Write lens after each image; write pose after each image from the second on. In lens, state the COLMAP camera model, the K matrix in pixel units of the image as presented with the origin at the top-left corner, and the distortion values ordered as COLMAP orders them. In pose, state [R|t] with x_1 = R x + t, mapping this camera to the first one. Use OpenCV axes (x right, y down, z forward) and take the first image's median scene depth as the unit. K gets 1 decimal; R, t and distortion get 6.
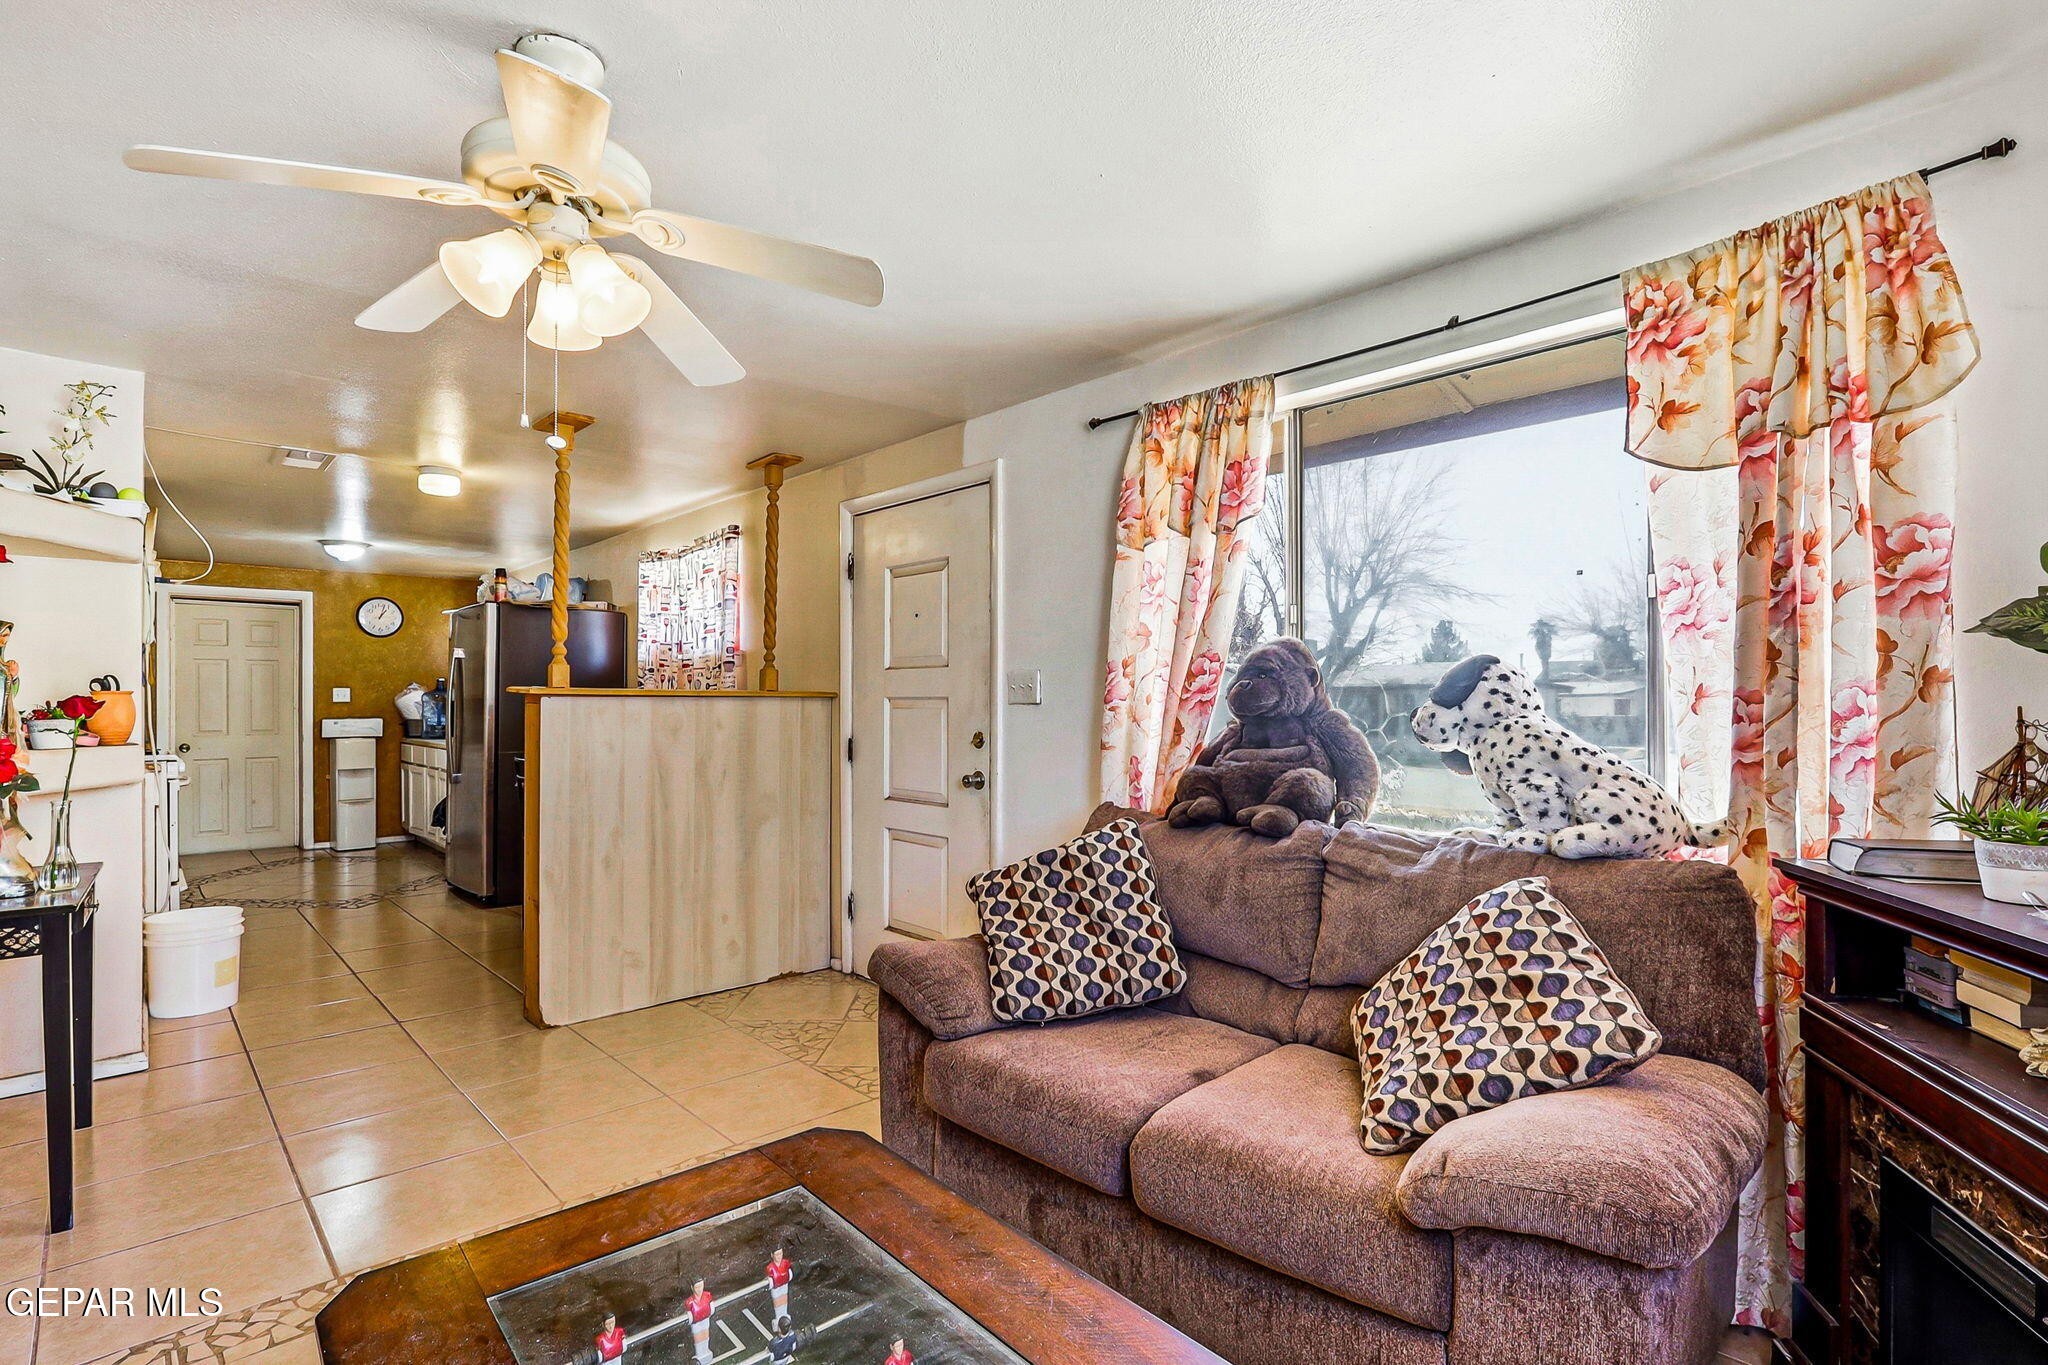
lens RADIAL K [[979.3, 0, 1033.2], [0, 979.3, 692.2], [0, 0, 1]] dist [-0.015317, 0.000849]
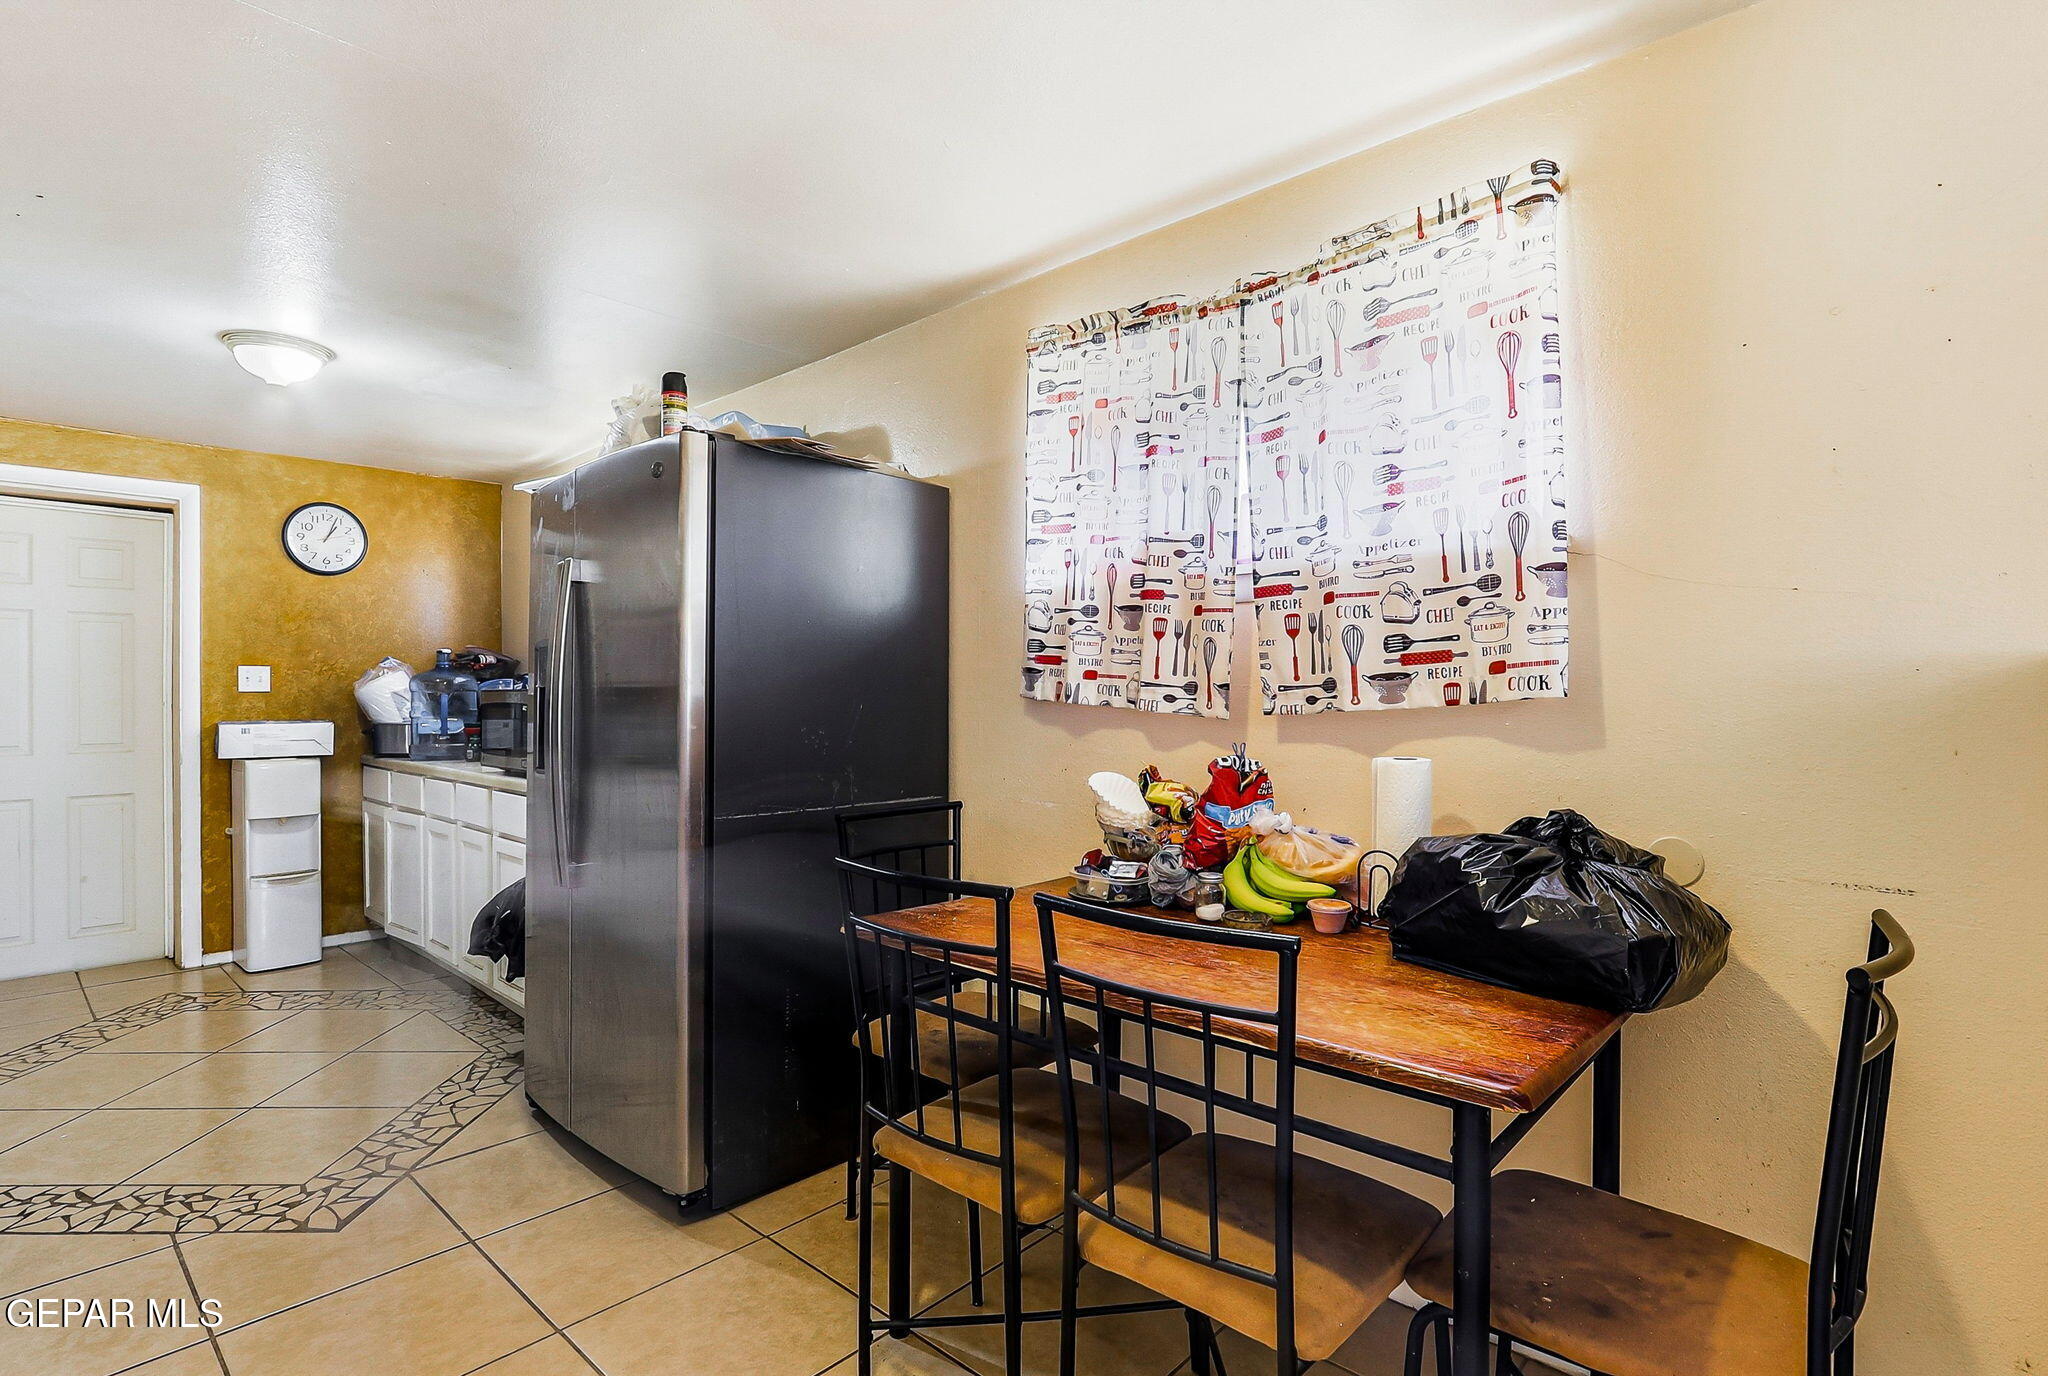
lens RADIAL K [[992.7, 0, 1016.7], [0, 992.7, 689.2], [0, 0, 1]] dist [-0.018734, -0.000632]
pose [[0.997814, 0.002586, 0.066030, -0.327025], [-0.002651, 0.999996, 0.000904, 0.007068], [-0.066028, -0.001077, 0.997817, 0.430787]]
